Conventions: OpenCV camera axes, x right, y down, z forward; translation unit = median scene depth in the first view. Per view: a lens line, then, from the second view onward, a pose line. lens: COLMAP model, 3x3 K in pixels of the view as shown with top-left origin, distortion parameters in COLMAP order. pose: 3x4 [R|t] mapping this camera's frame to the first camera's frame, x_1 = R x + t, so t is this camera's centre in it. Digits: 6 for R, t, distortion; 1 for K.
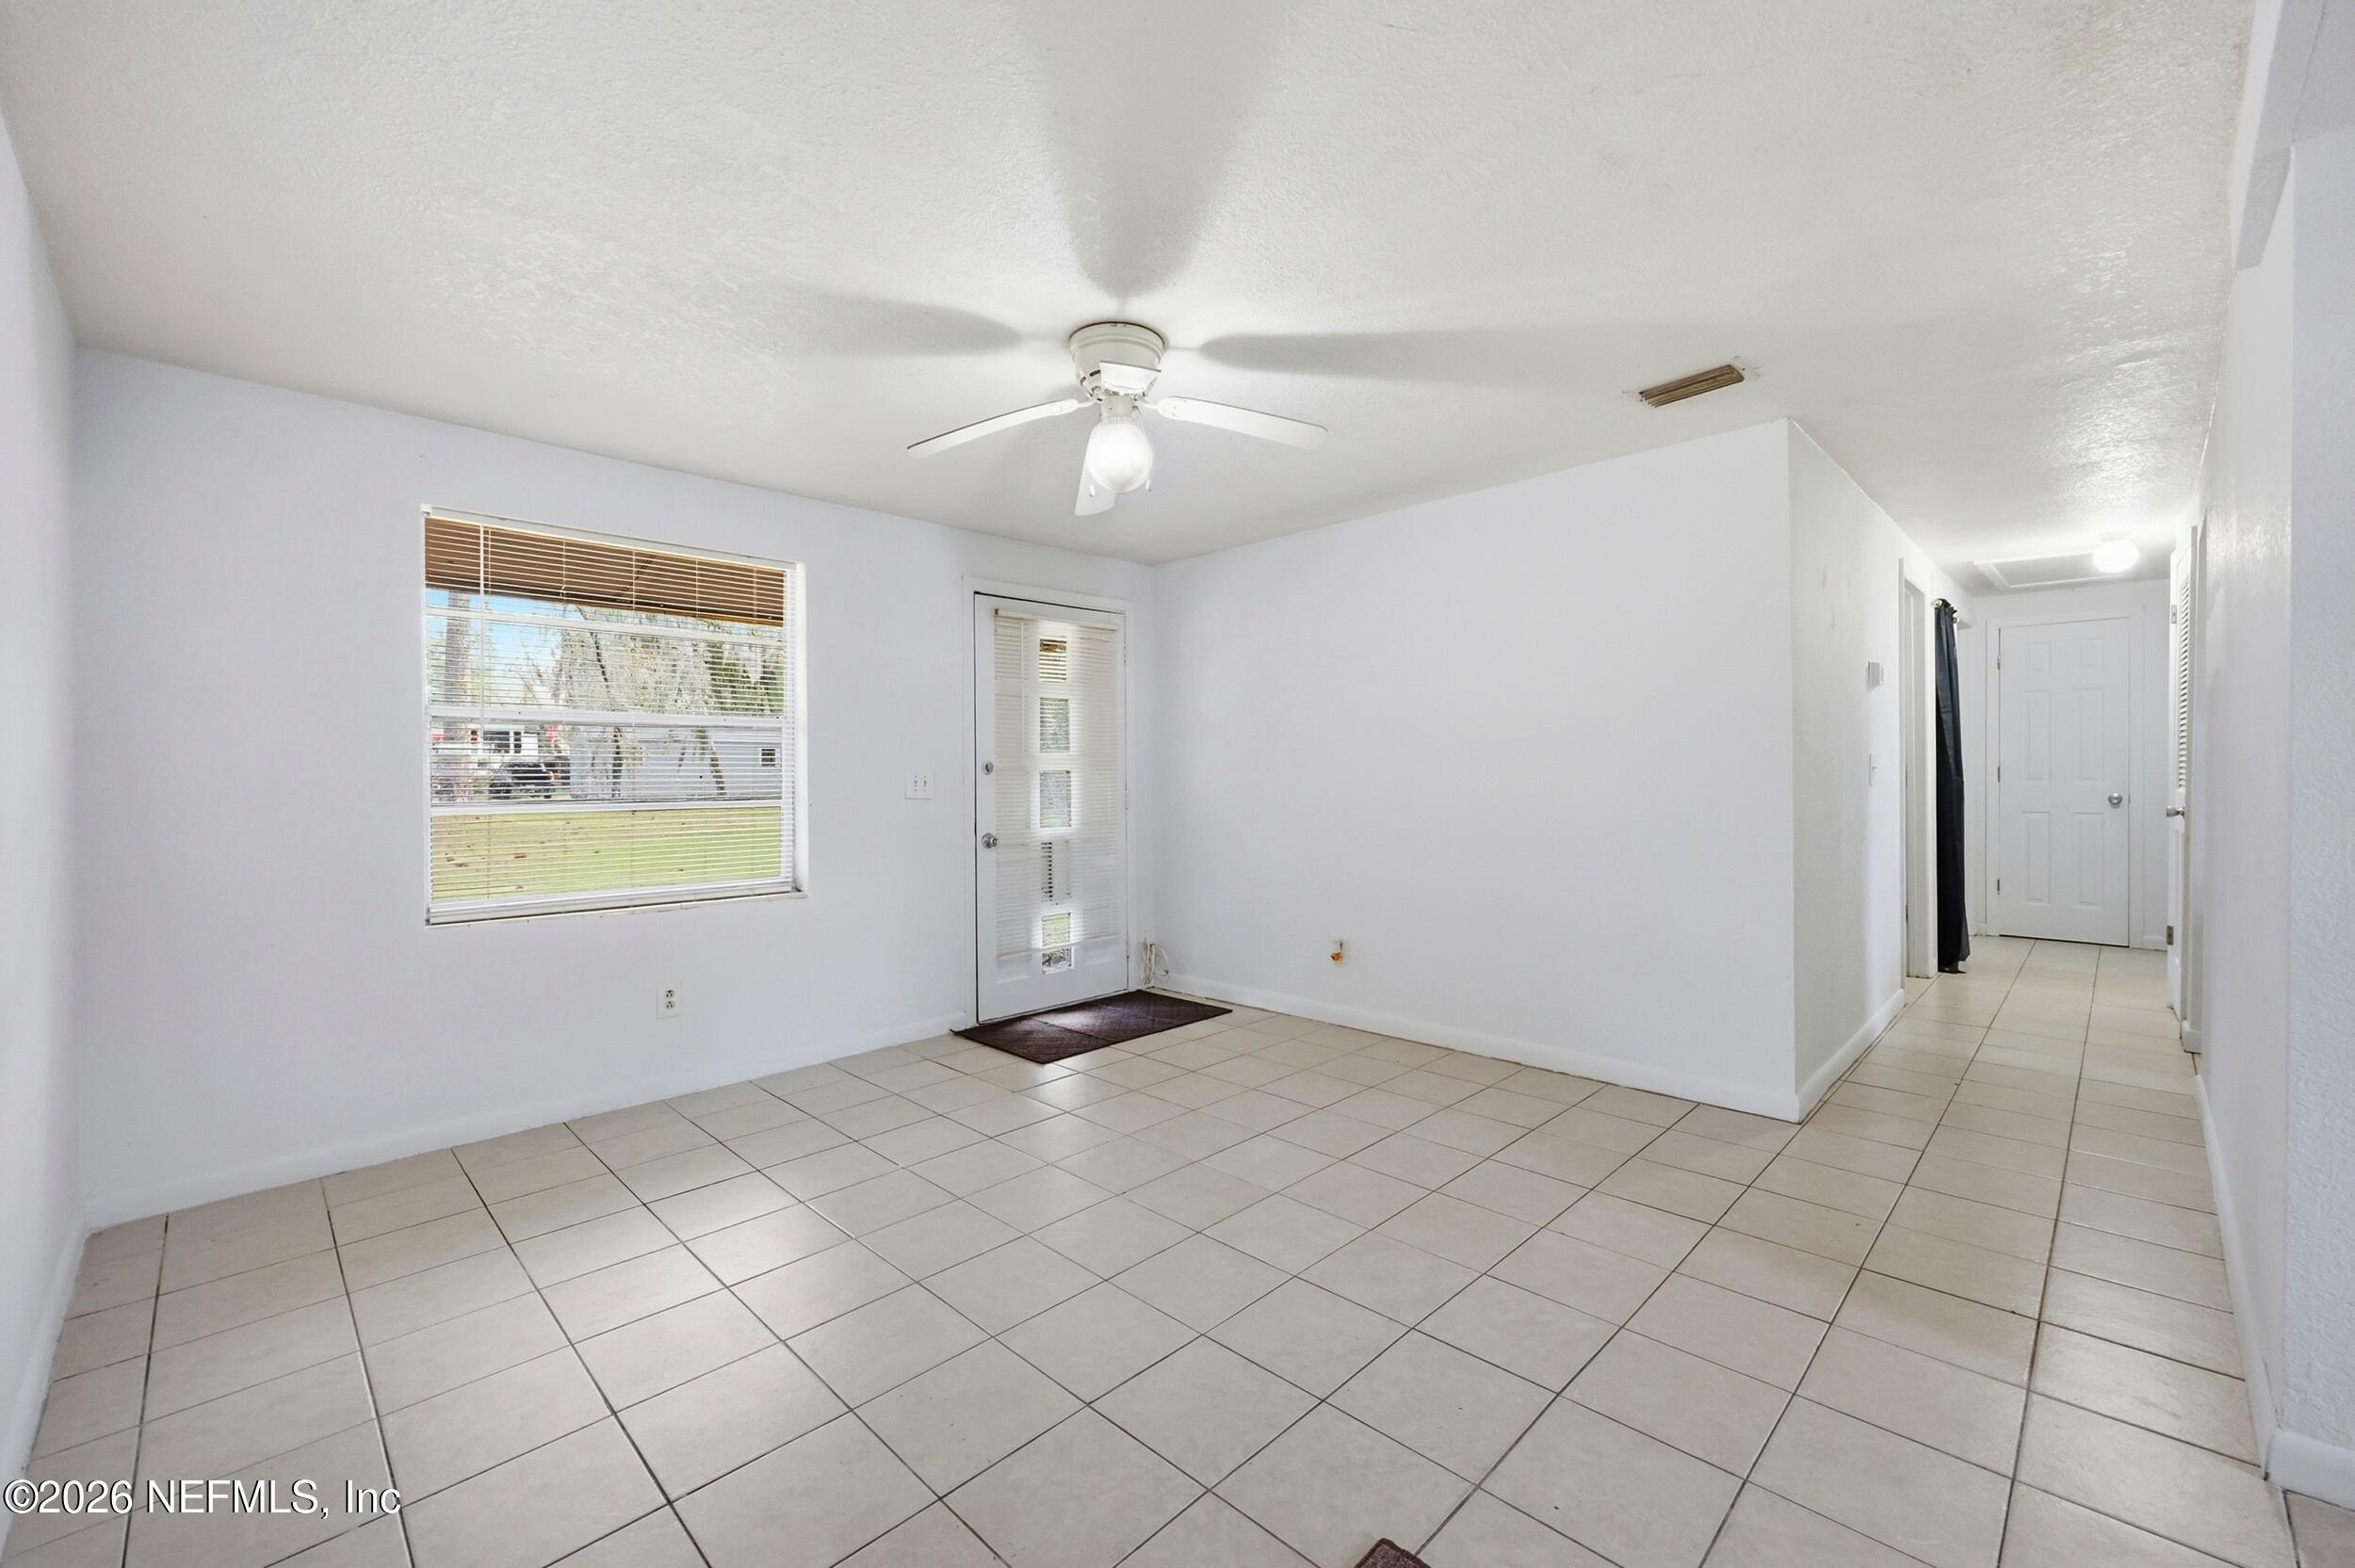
lens RADIAL K [[977.7, 0, 1185.3], [0, 977.7, 760.8], [0, 0, 1]] dist [0.000782, 0.000138]
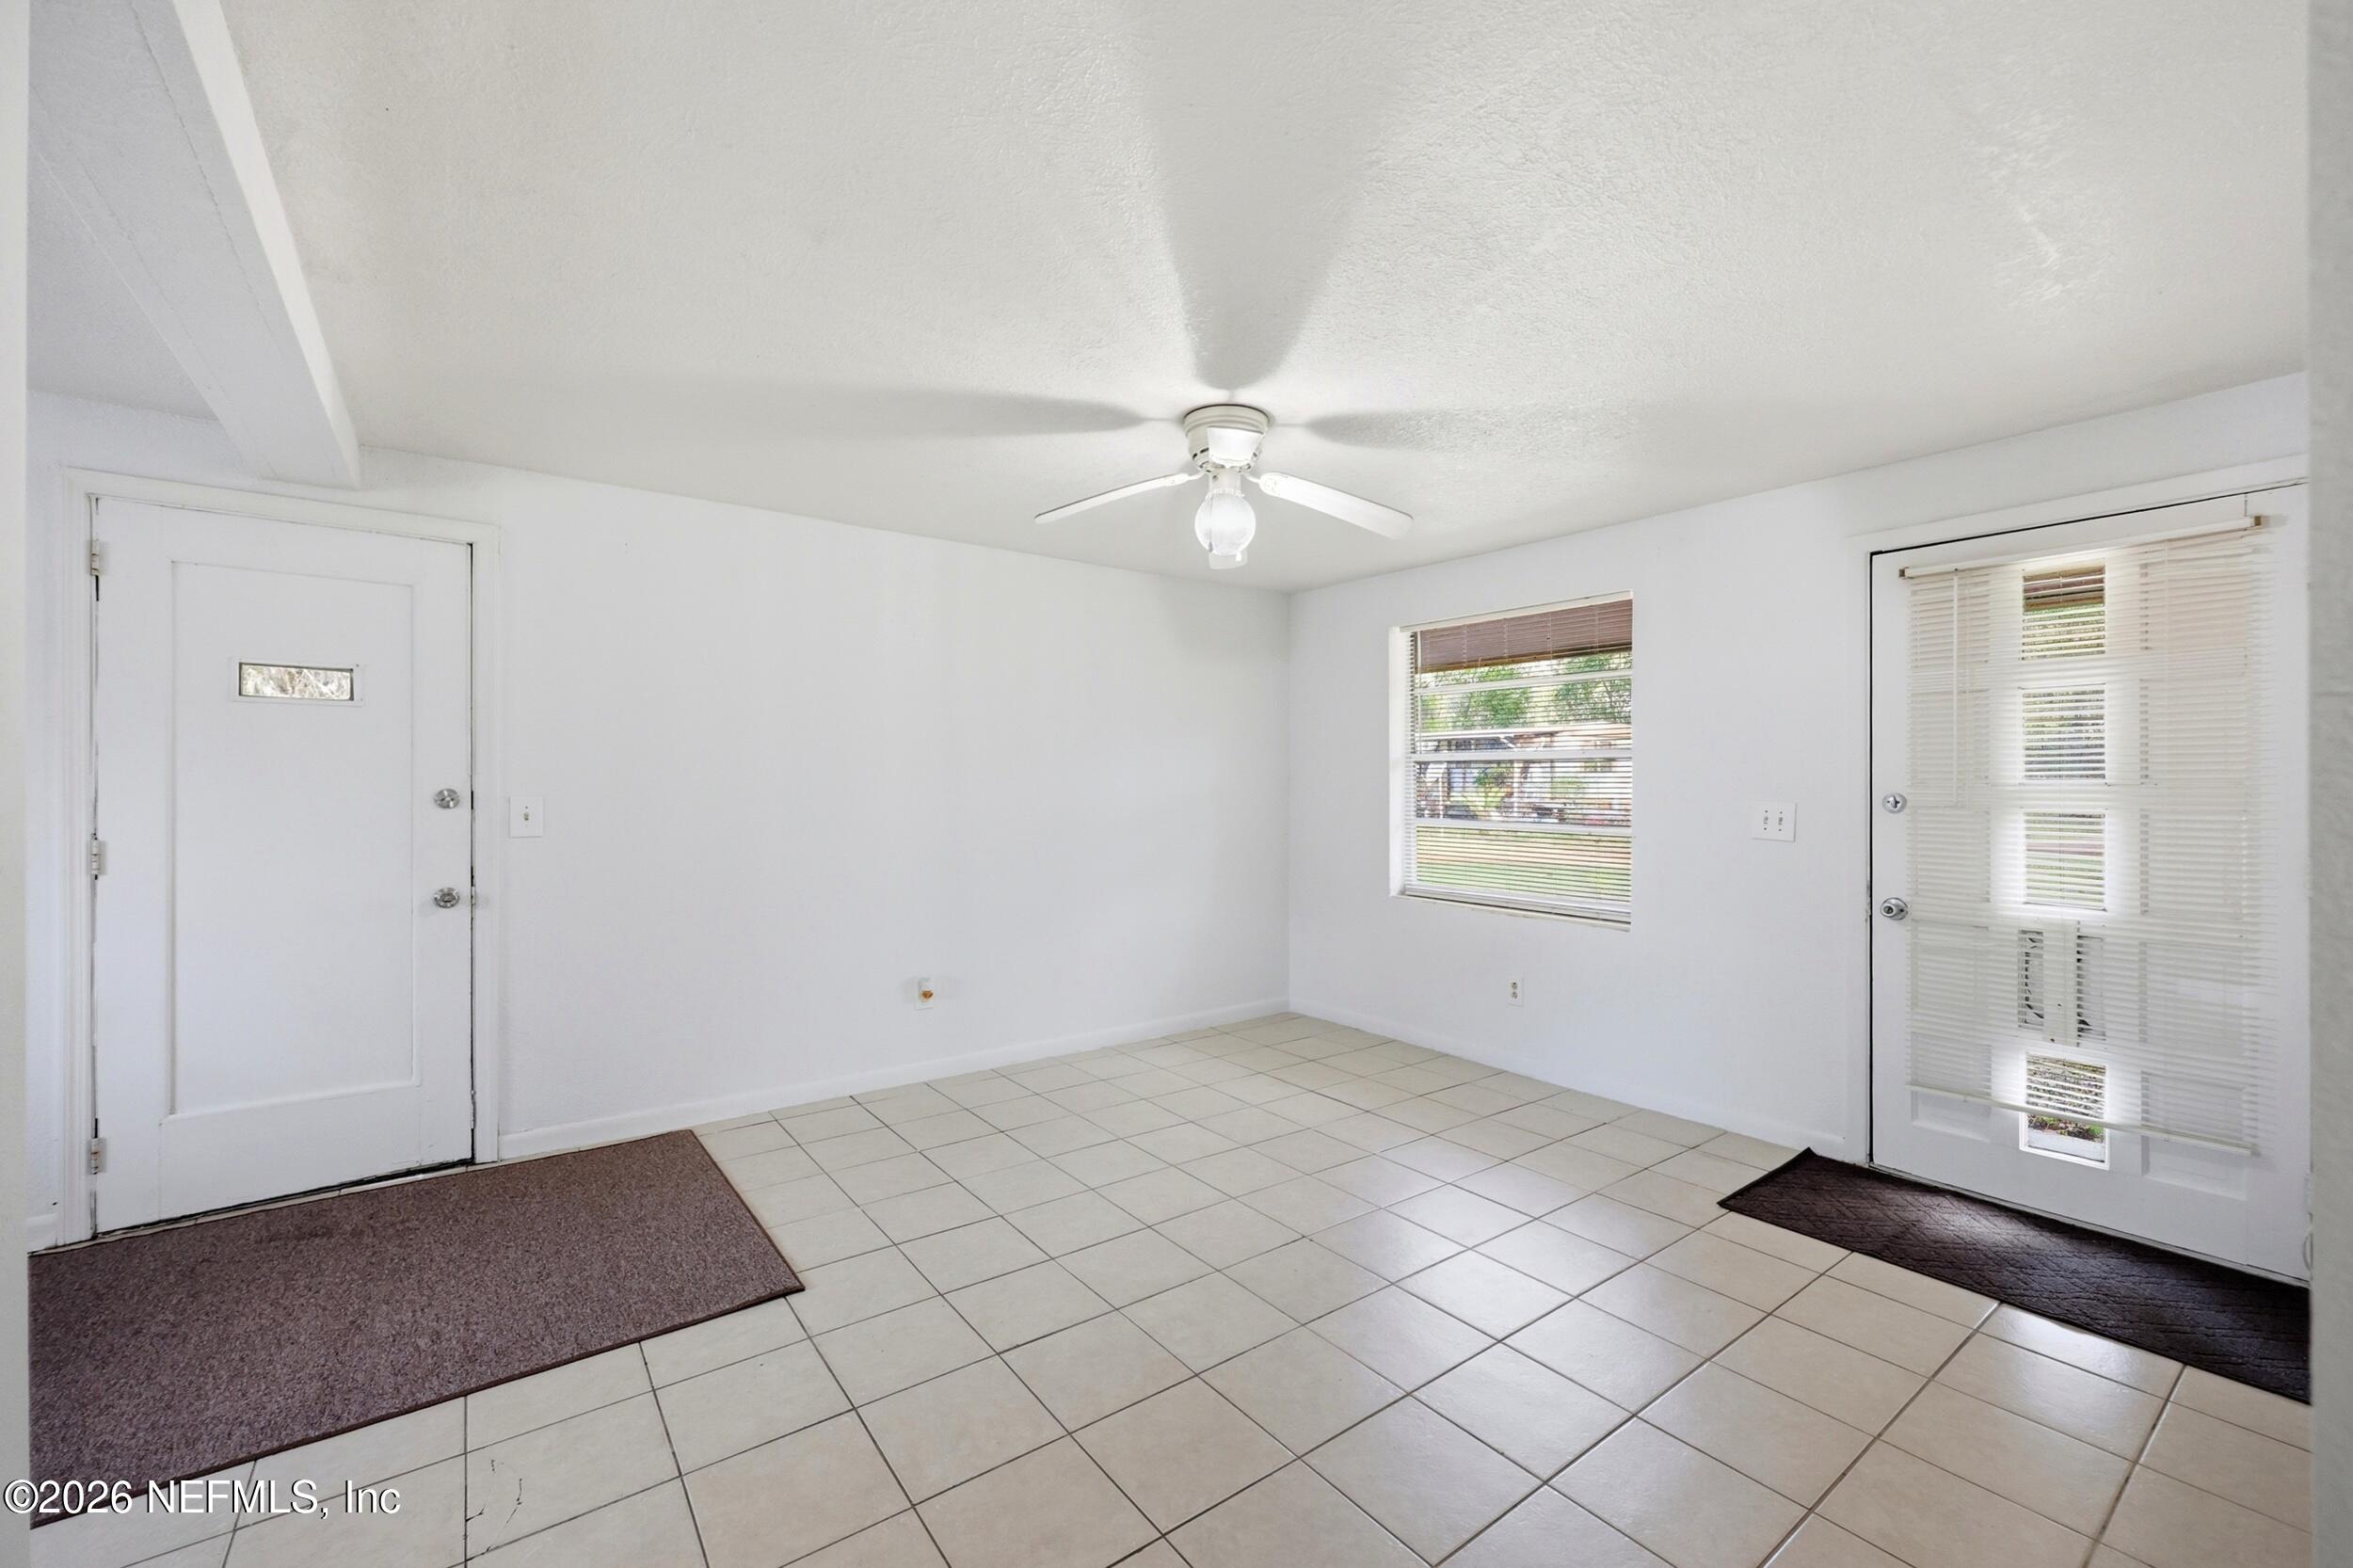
lens RADIAL K [[963.0, 0, 1170.9], [0, 963.0, 781.2], [0, 0, 1]] dist [-0.001780, -0.000461]
pose [[-0.155444, 0.009266, -0.987801, 0.644178], [0.013356, 0.999884, 0.007277, -0.023973], [0.987754, -0.012062, -0.155550, 0.712894]]
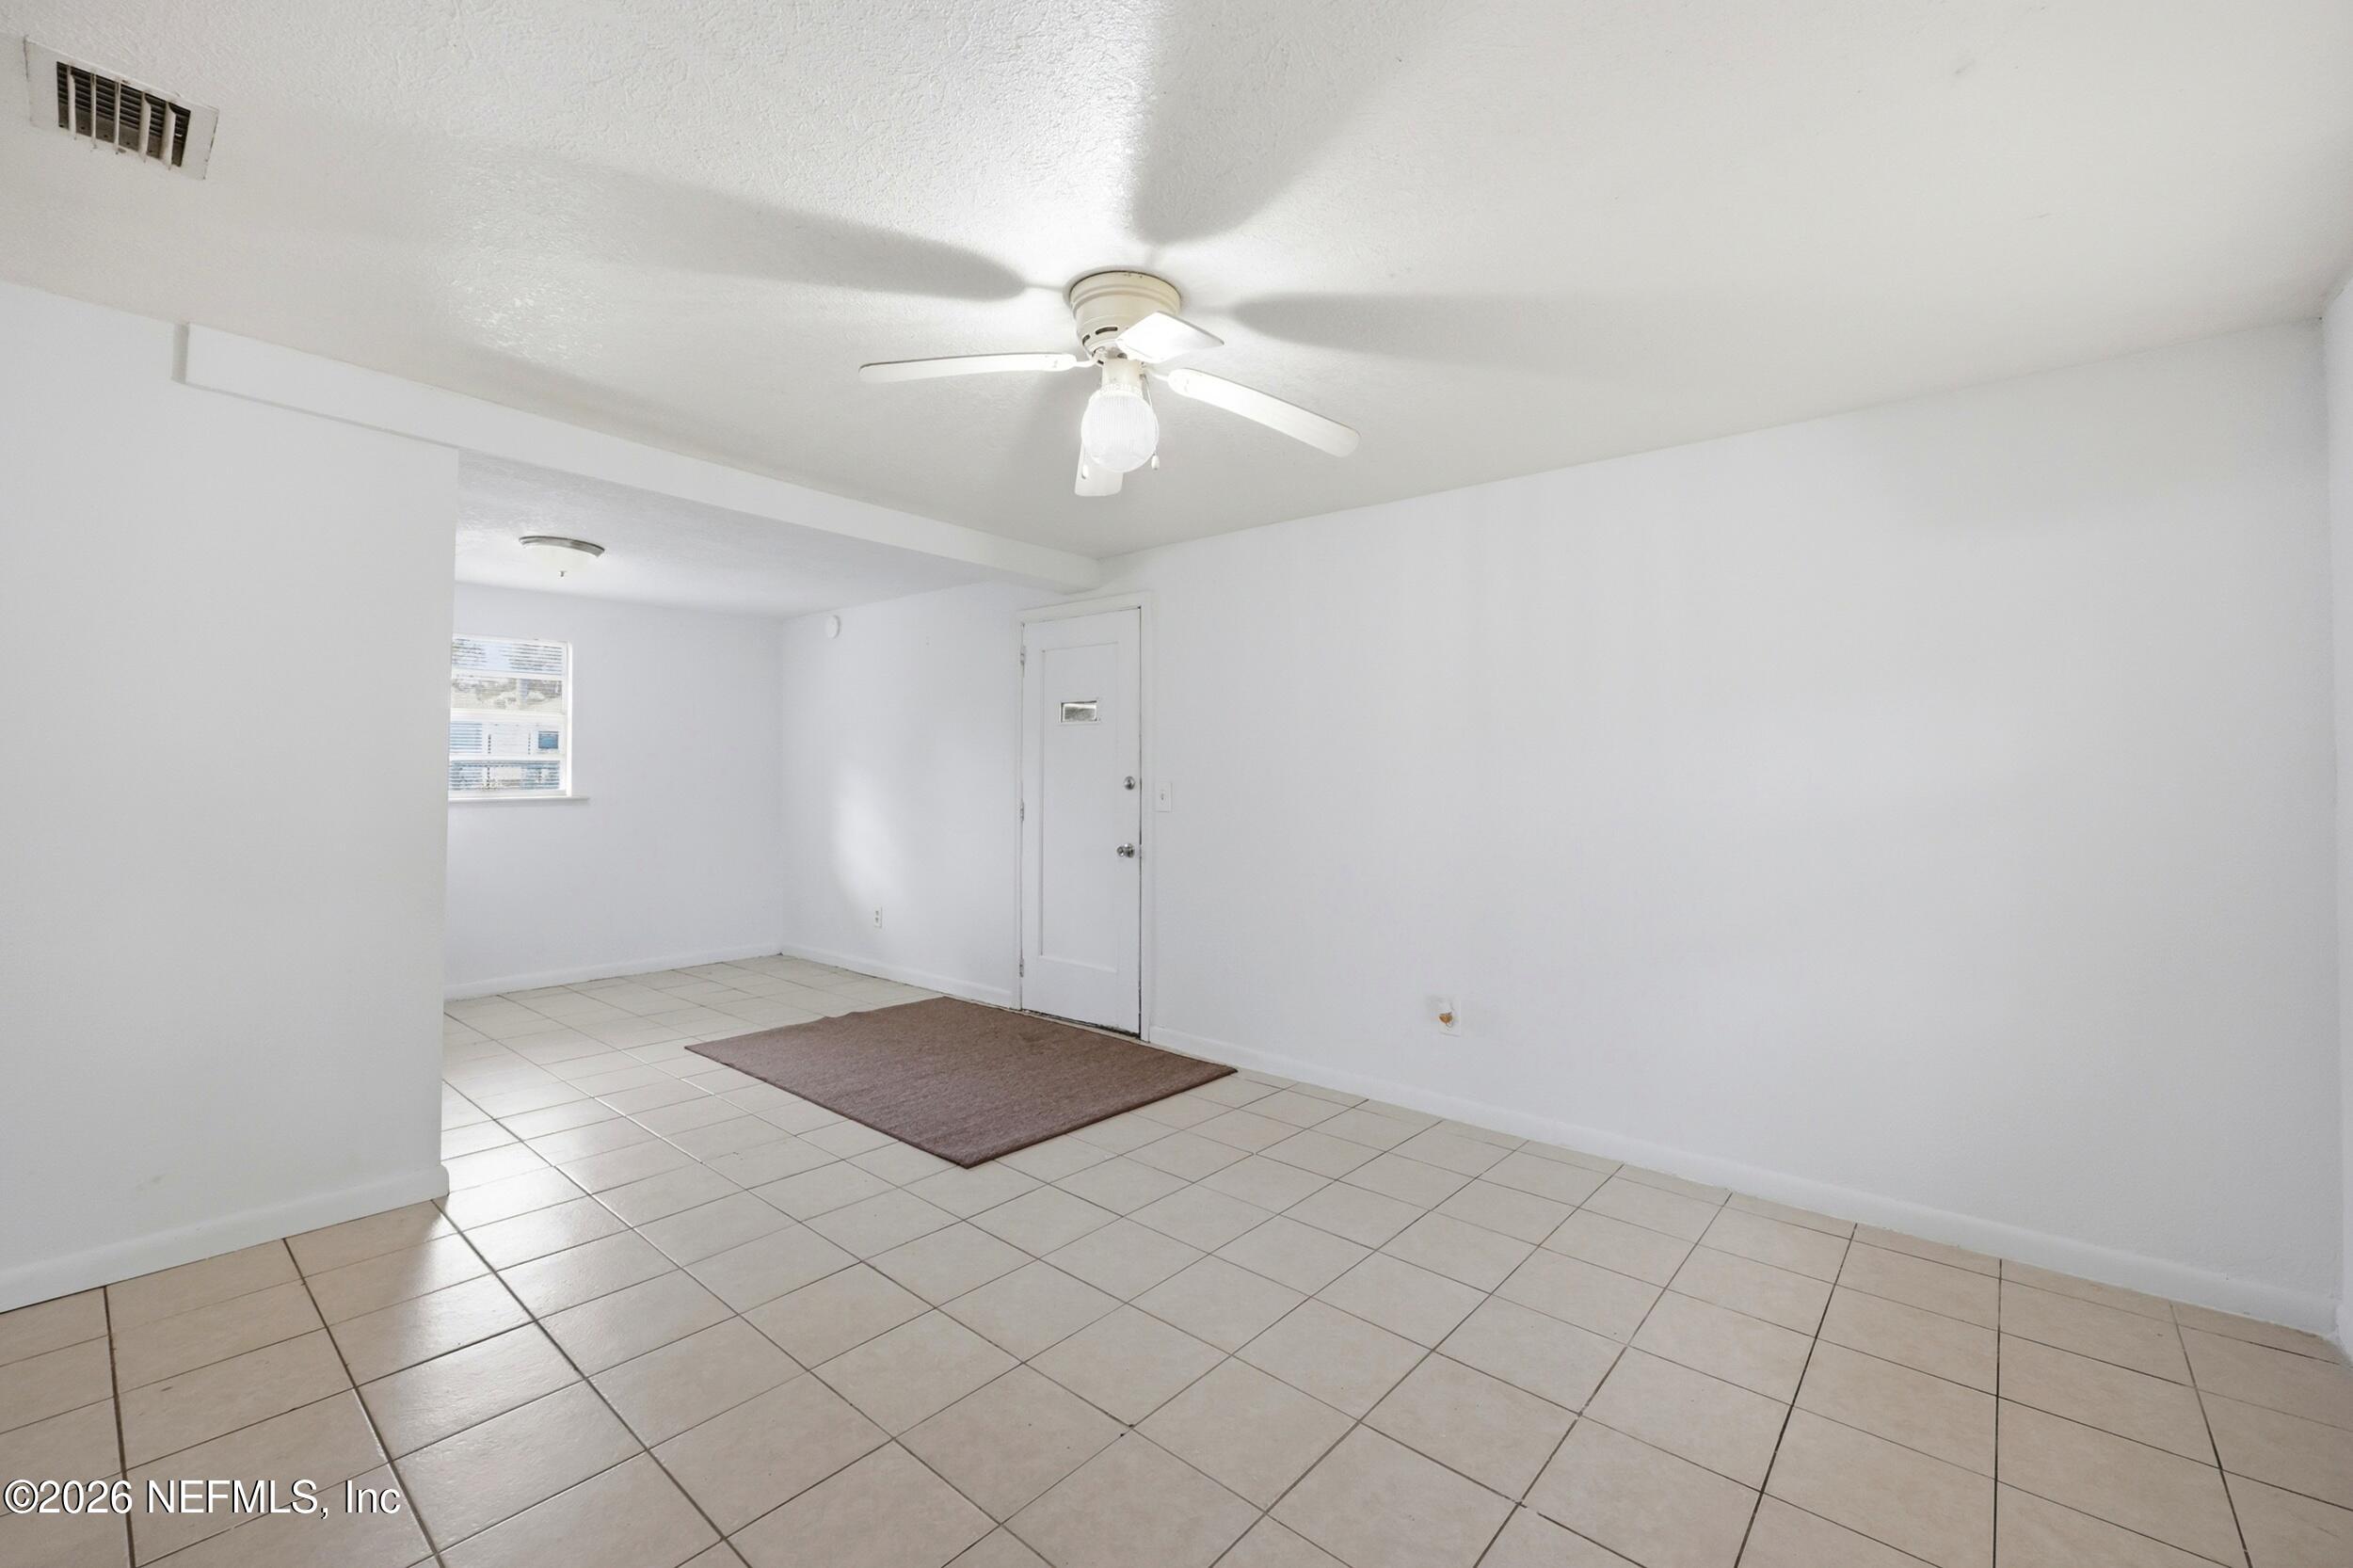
lens RADIAL K [[964.1, 0, 1174.6], [0, 964.1, 767.7], [0, 0, 1]] dist [0.000687, 0.000031]
pose [[-0.997283, 0.000974, -0.073664, -0.037751], [0.002665, 0.999735, -0.022865, -0.002901], [0.073622, -0.022999, -0.997021, 1.183177]]
